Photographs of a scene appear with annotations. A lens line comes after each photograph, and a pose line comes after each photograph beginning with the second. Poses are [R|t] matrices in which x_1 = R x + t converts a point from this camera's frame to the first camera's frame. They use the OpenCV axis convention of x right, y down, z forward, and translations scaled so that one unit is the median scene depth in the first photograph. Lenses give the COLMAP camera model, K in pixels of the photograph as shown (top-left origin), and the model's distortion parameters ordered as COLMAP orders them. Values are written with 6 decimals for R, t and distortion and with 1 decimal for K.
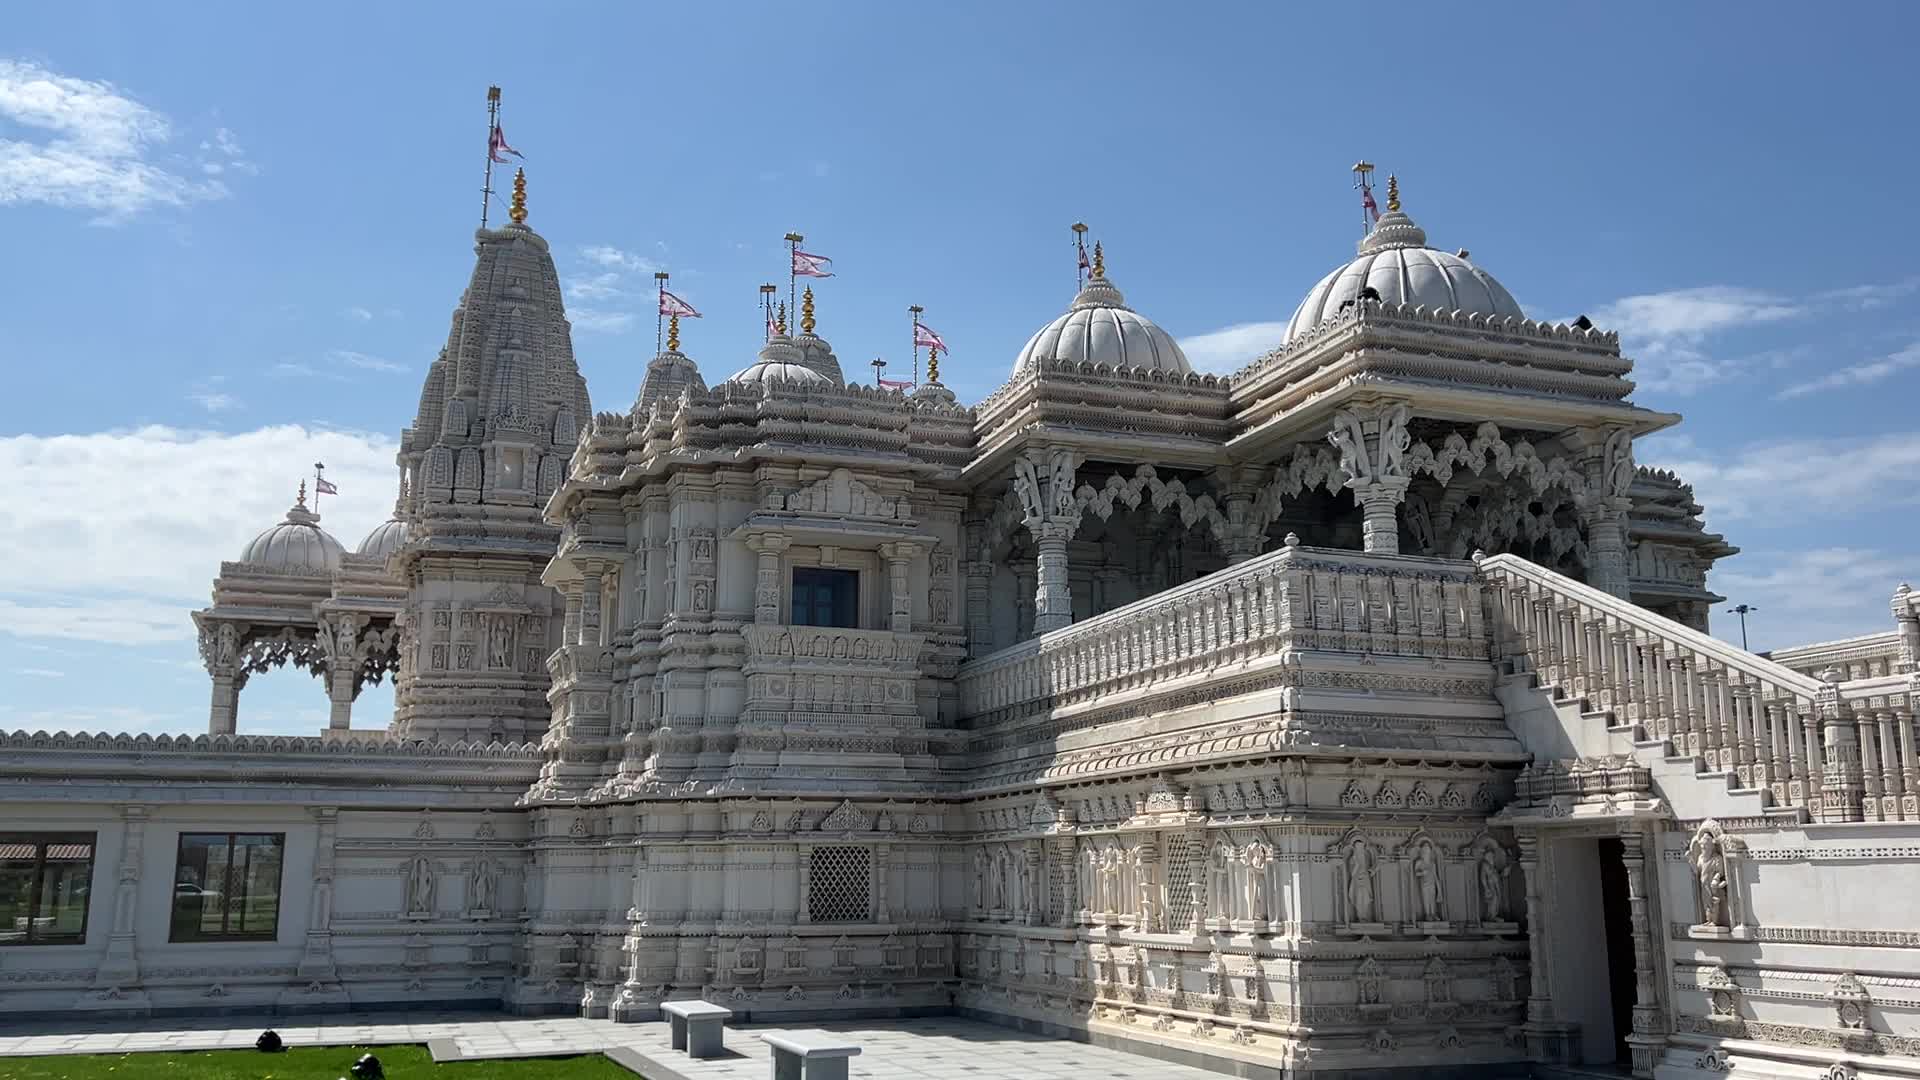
lens RADIAL K [[1638.1, 0, 960.0], [0, 1638.1, 540.0], [0, 0, 1]] dist [0.178981, -0.436250]
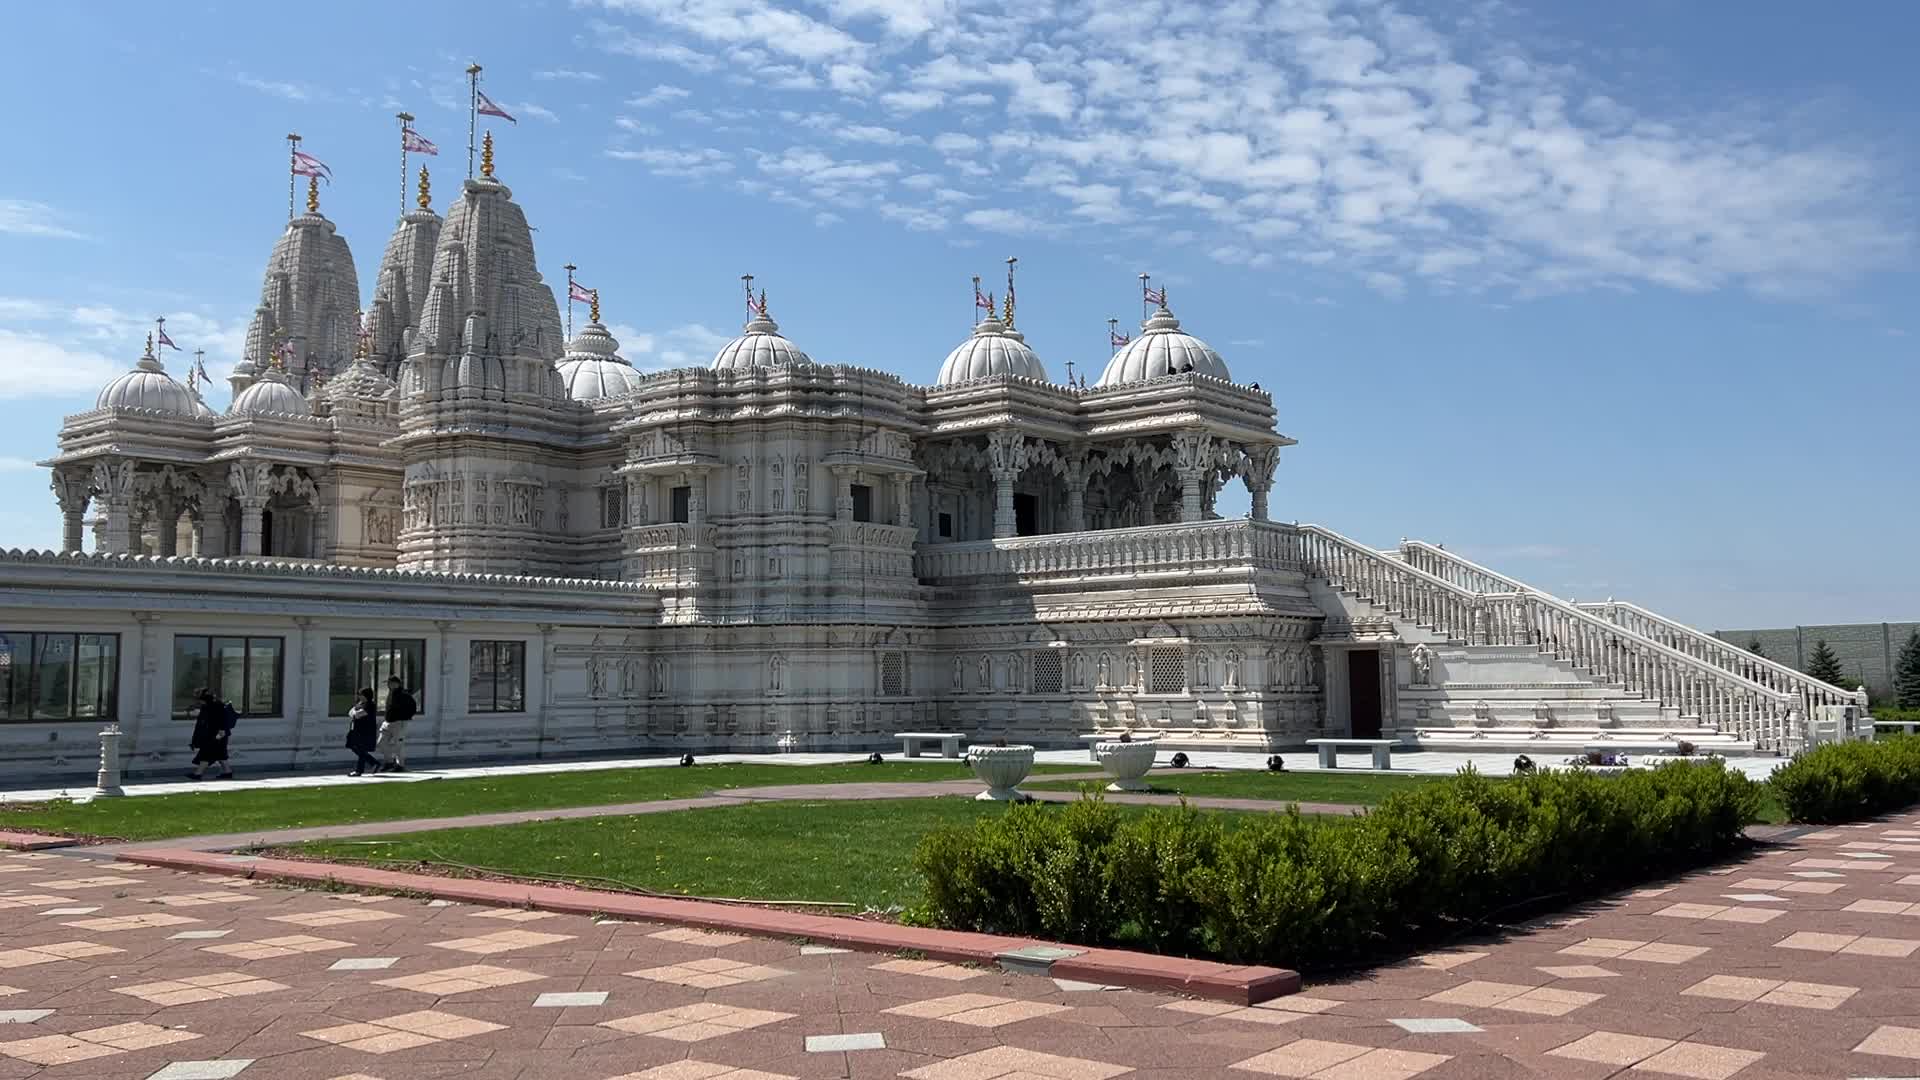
lens RADIAL K [[1632.0, 0, 960.0], [0, 1632.0, 540.0], [0, 0, 1]] dist [0.181883, -0.431014]
pose [[0.855459, 0.040086, 0.516317, -0.876241], [-0.097972, 0.991523, 0.085344, -0.081021], [-0.508519, -0.123592, 0.852135, -0.461146]]
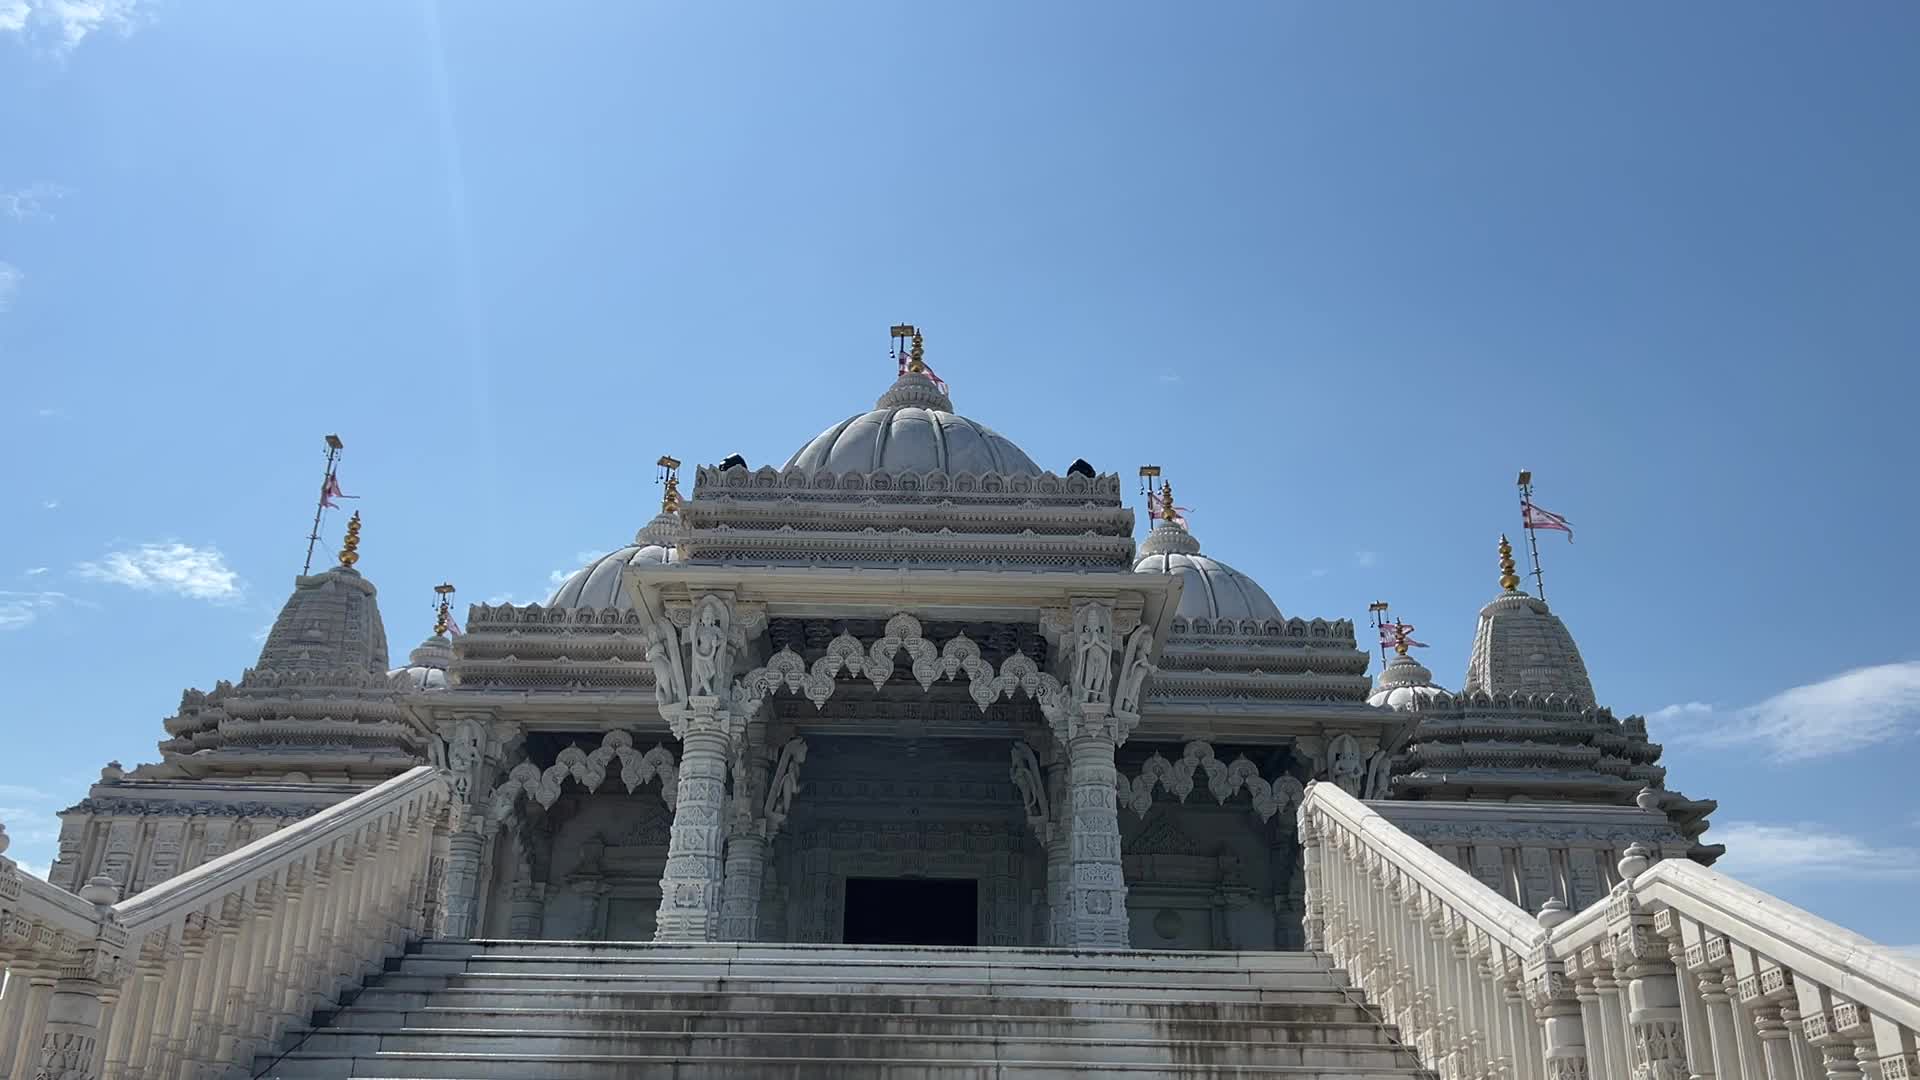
lens RADIAL K [[1632.0, 0, 960.0], [0, 1632.0, 540.0], [0, 0, 1]] dist [0.181883, -0.431014]
pose [[0.942015, -0.129093, -0.309746, 0.527538], [0.053474, 0.968996, -0.241222, 0.063622], [0.331283, 0.210672, 0.919711, 0.339283]]
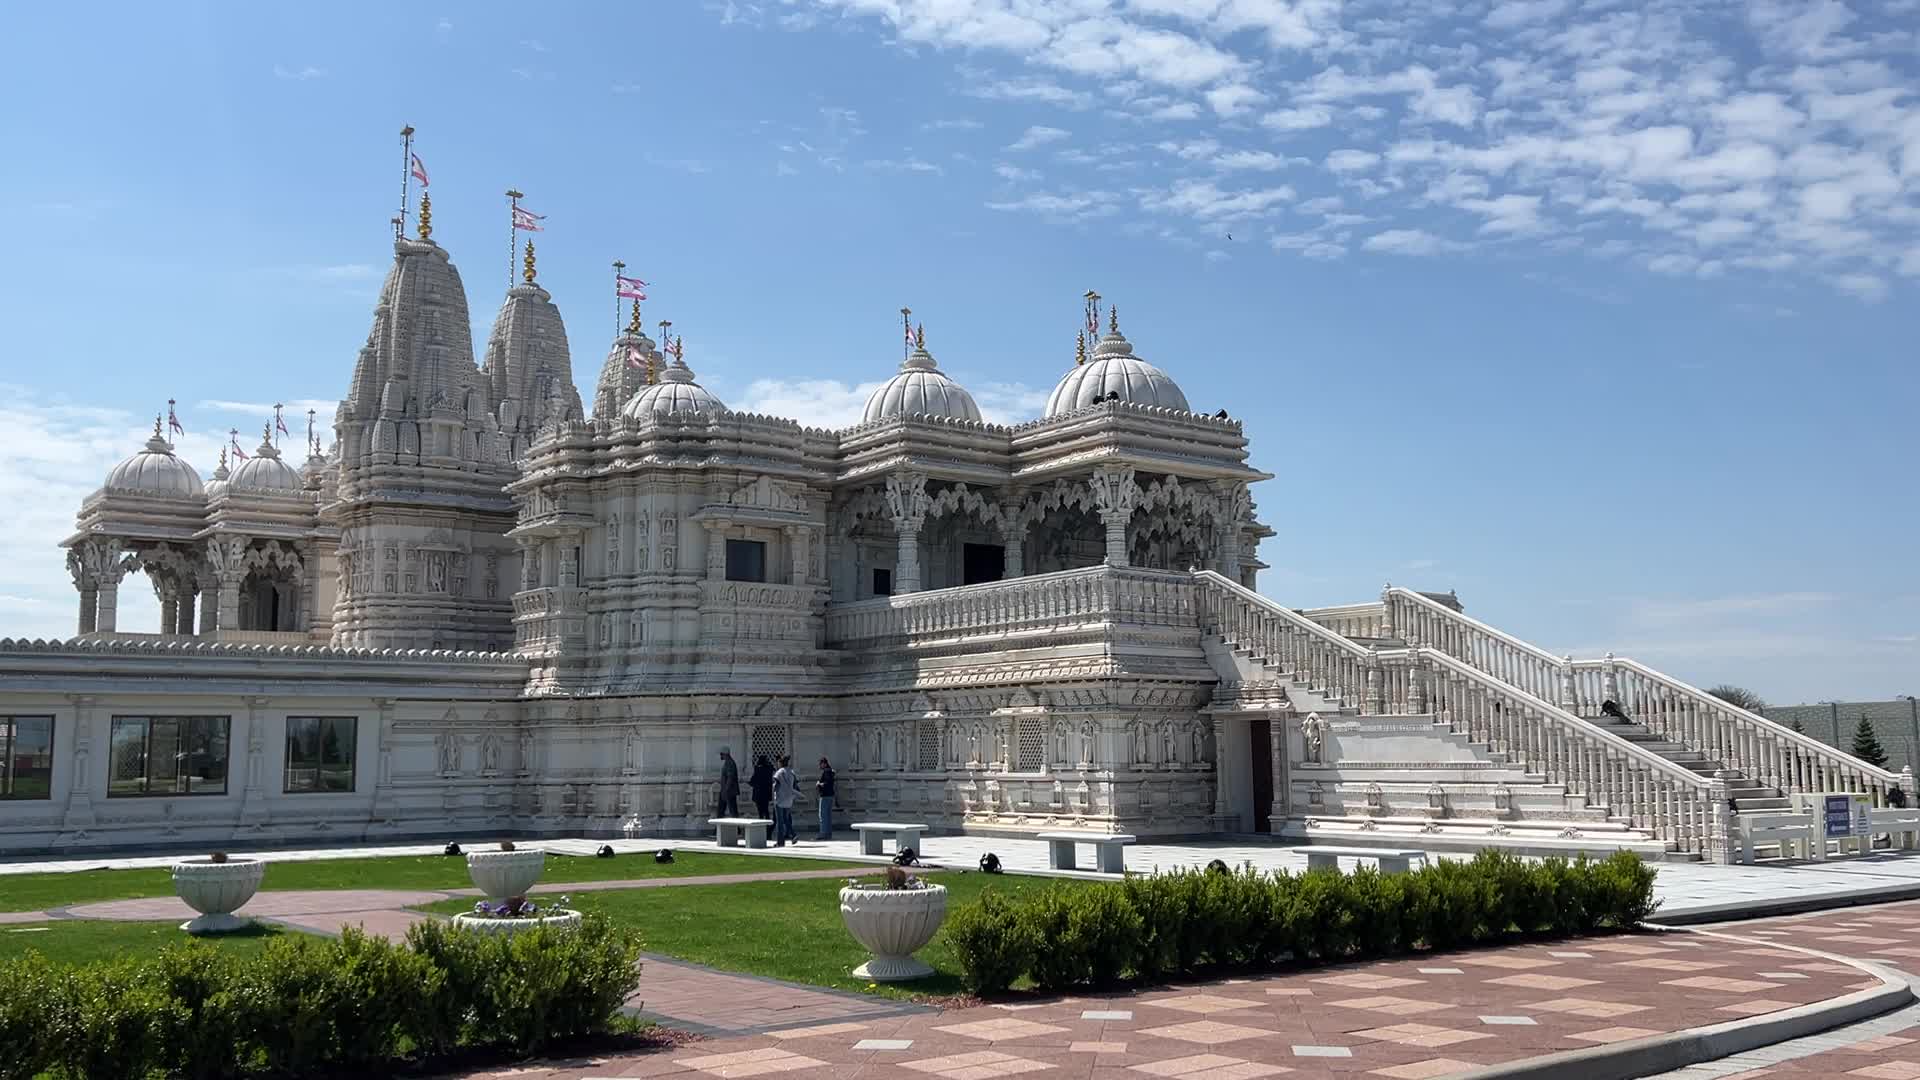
lens RADIAL K [[1638.1, 0, 960.0], [0, 1638.1, 540.0], [0, 0, 1]] dist [0.178981, -0.436250]
pose [[0.953303, 0.031518, 0.300365, -0.363138], [-0.053907, 0.996326, 0.066544, -0.097751], [-0.297164, -0.079629, 0.951500, -0.496902]]
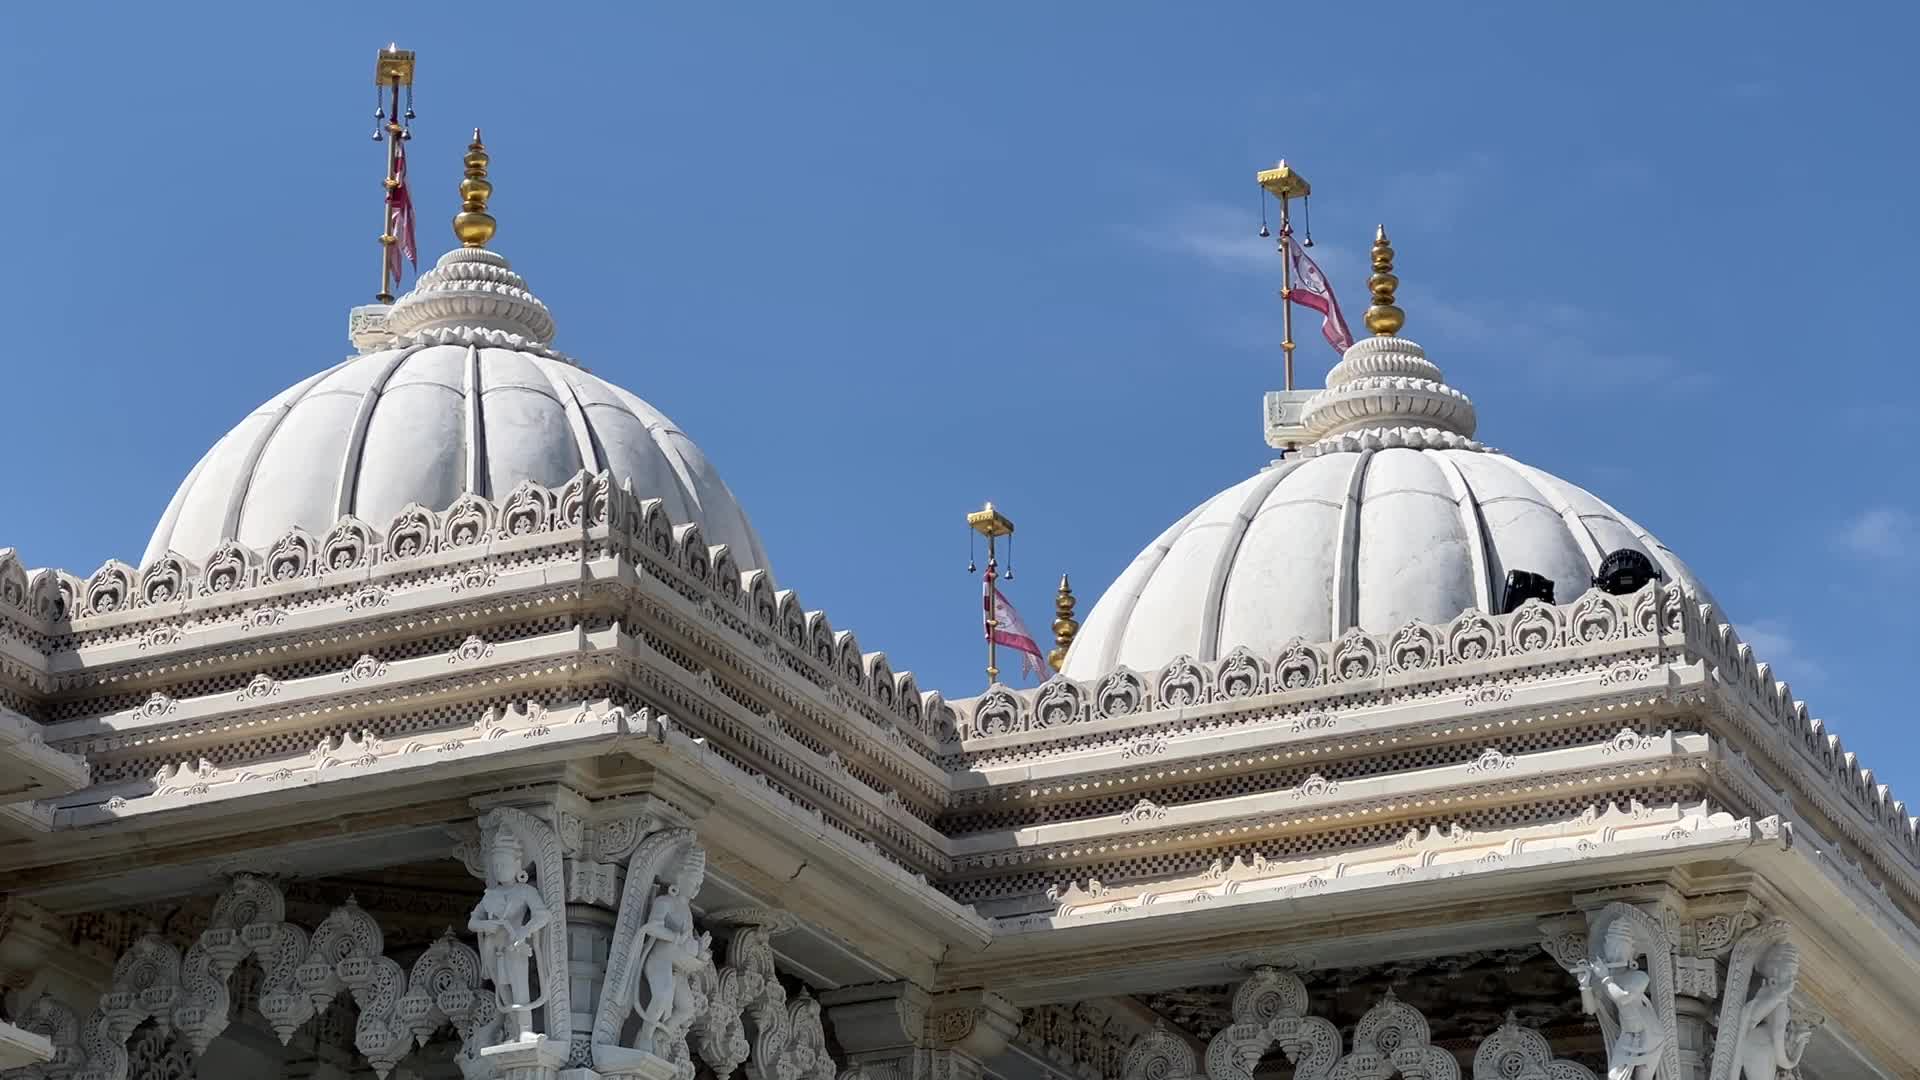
lens RADIAL K [[5012.7, 0, 957.9], [0, 5012.7, 502.3], [0, 0, 1]] dist [-0.285534, 8.253737]
pose [[0.717100, 0.260818, 0.646329, -0.460561], [-0.148973, 0.963268, -0.223430, 0.074534], [-0.680863, 0.063936, 0.729615, 0.341157]]
